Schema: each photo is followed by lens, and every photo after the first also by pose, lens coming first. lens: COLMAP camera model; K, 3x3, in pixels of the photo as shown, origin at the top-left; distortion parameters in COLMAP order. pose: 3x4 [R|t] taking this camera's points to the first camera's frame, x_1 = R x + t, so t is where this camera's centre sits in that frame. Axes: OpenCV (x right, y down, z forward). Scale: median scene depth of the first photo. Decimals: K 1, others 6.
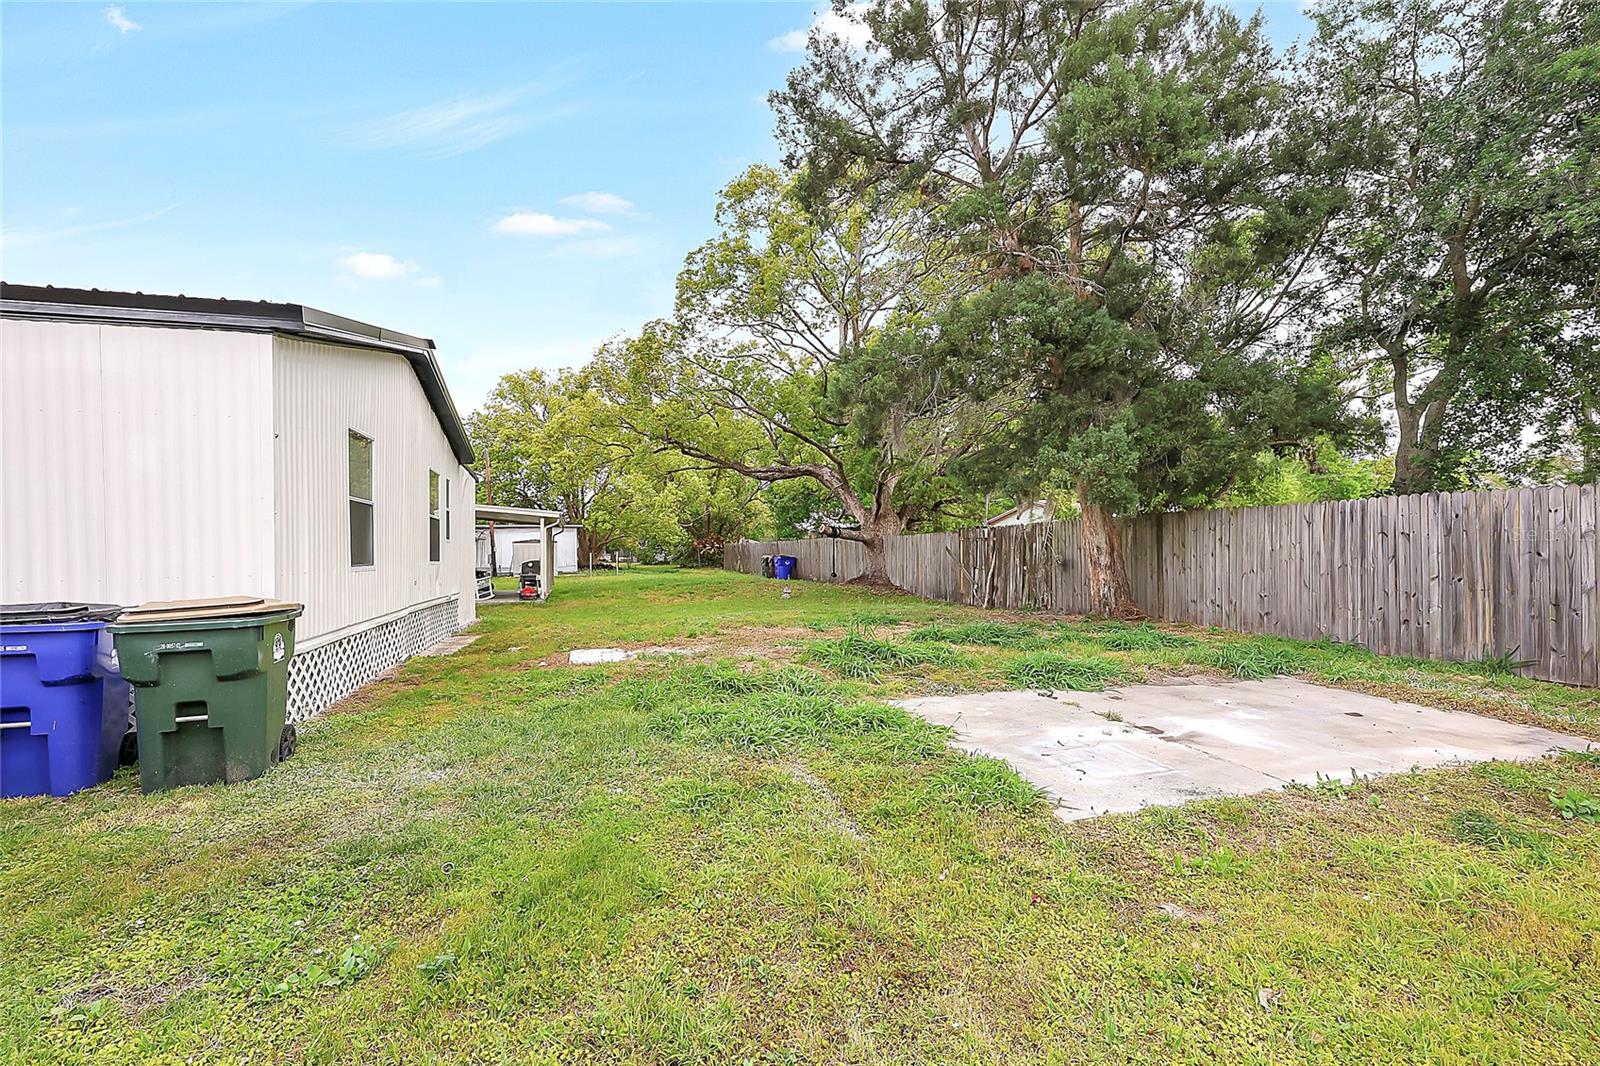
lens RADIAL K [[655.5, 0, 795.5], [0, 655.5, 551.9], [0, 0, 1]] dist [0.000624, 0.000145]
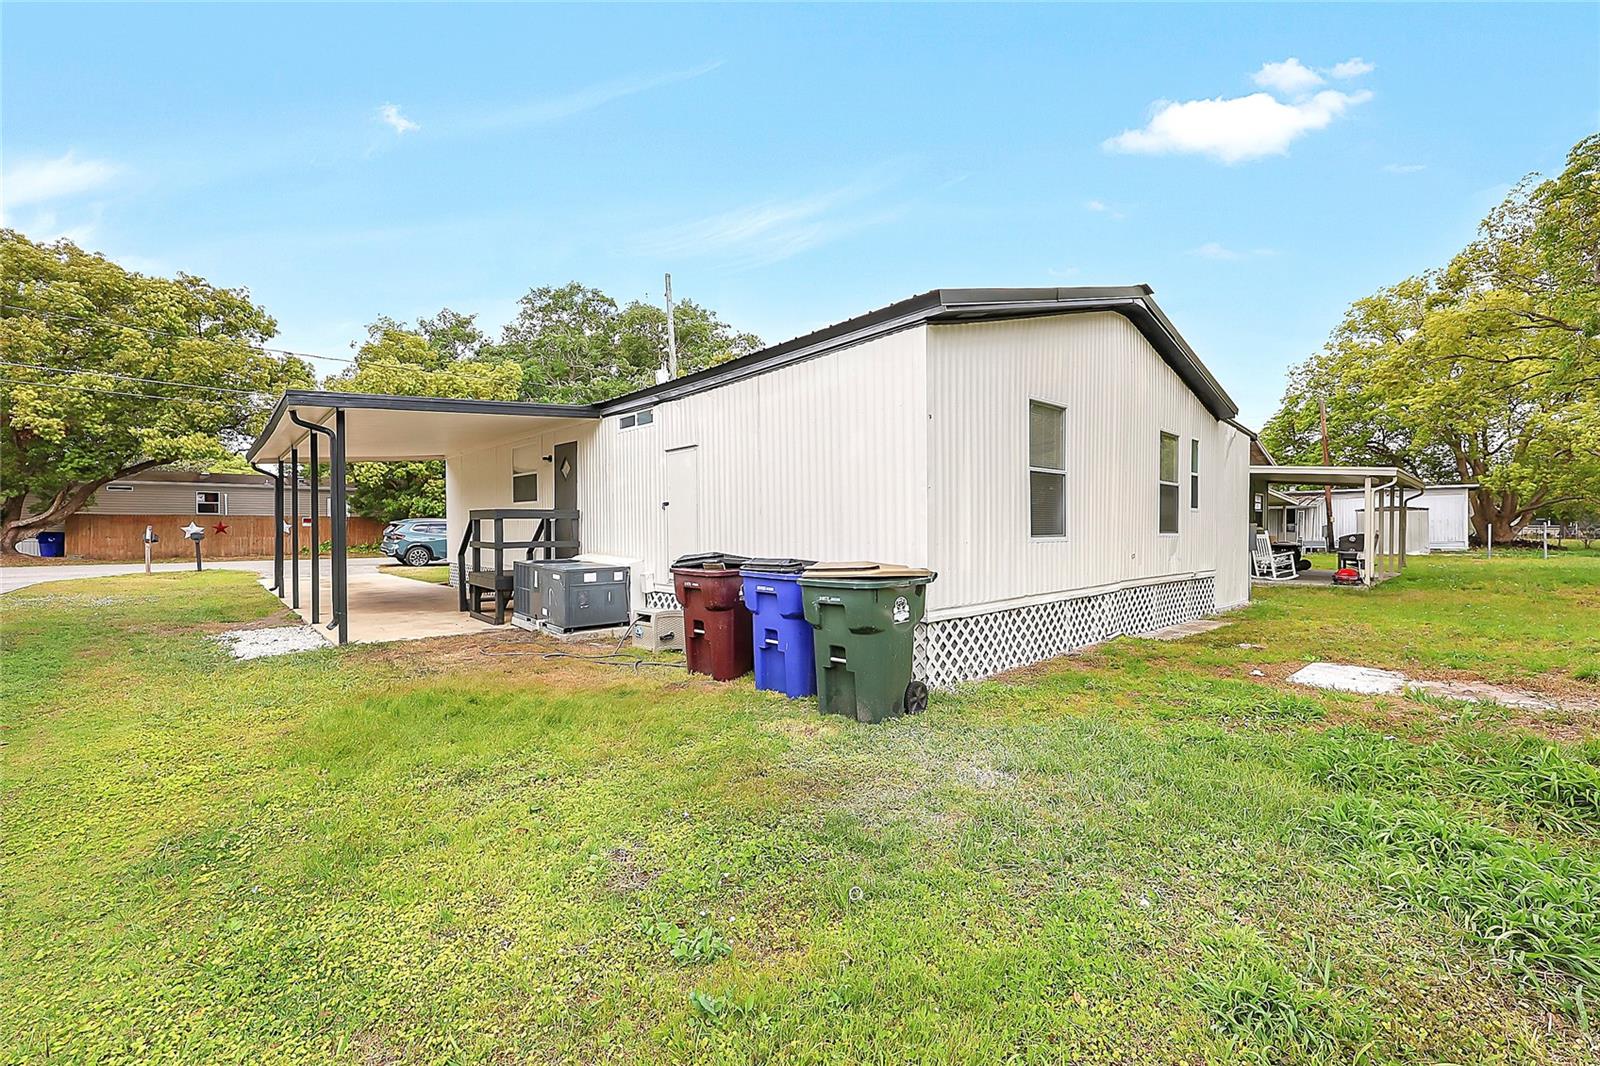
lens RADIAL K [[665.2, 0, 800.0], [0, 665.2, 533.0], [0, 0, 1]] dist [-0.000466, 0.003930]
pose [[0.421698, 0.016500, -0.906586, 0.119128], [-0.001351, 0.999845, 0.017569, -0.001677], [0.906735, -0.006184, 0.421655, 0.312354]]
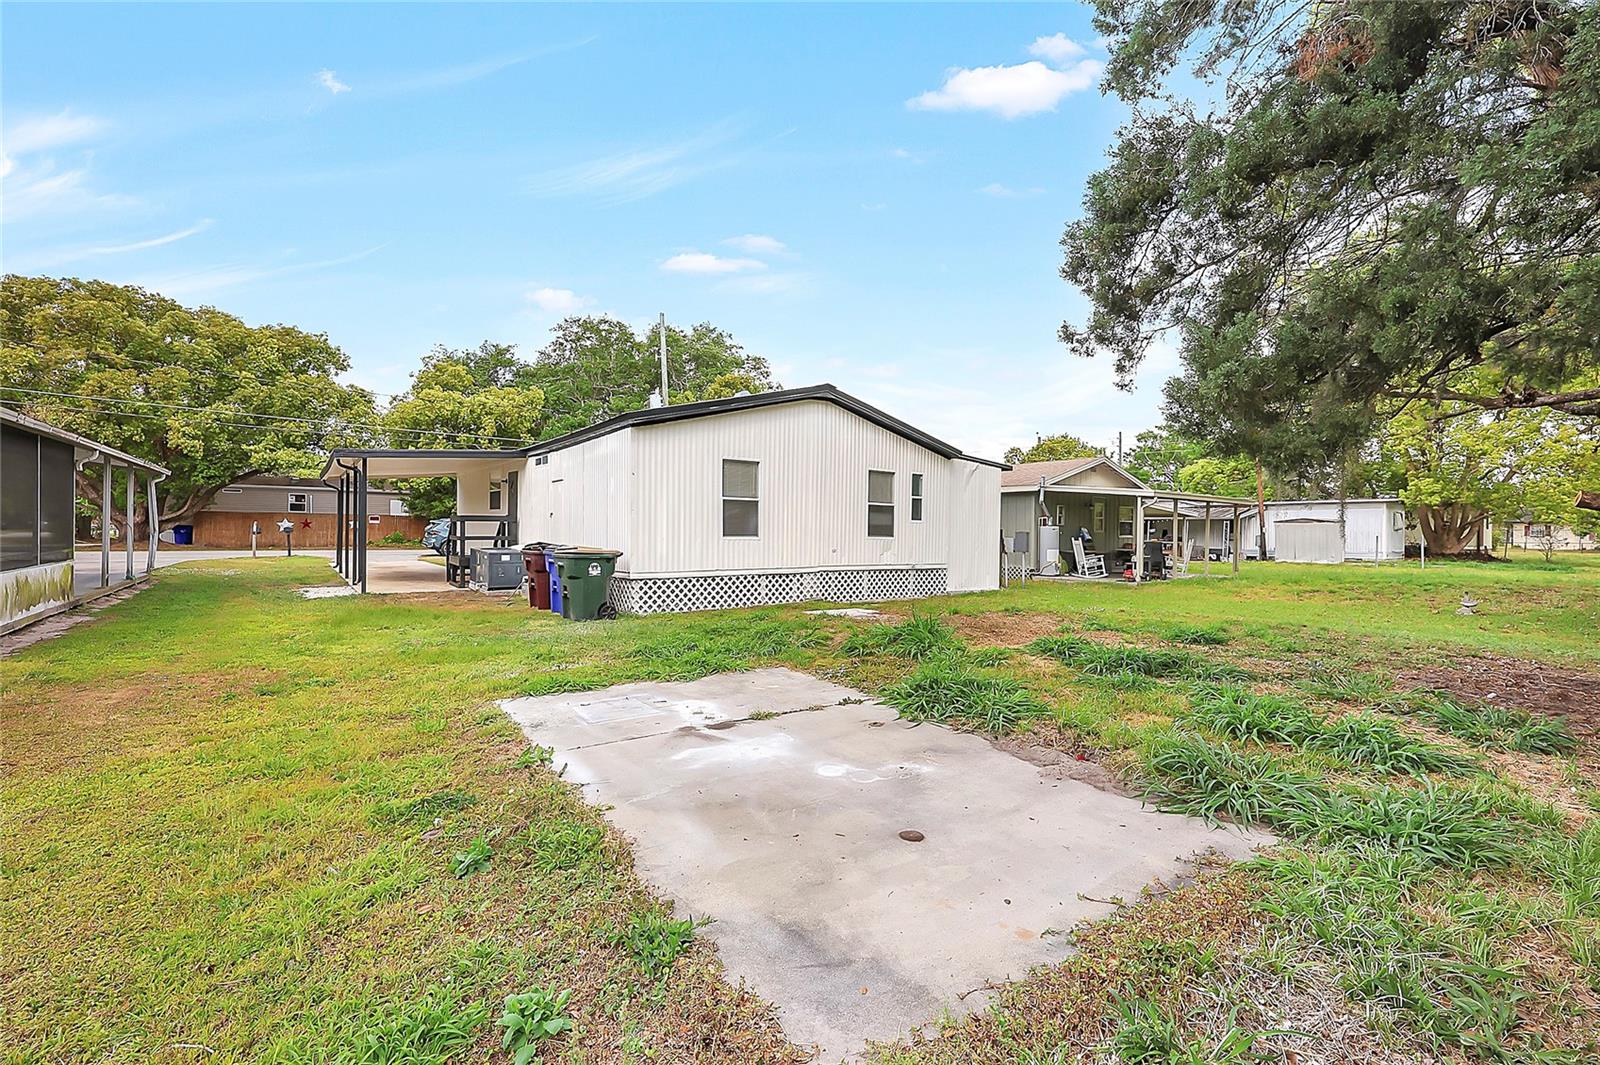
lens RADIAL K [[681.1, 0, 800.0], [0, 681.1, 532.5], [0, 0, 1]] dist [0.001476, 0.000159]
pose [[0.335536, 0.017989, -0.941856, 1.398943], [-0.015363, 0.999789, 0.013623, -0.022376], [0.941902, 0.009899, 0.335742, 0.719100]]
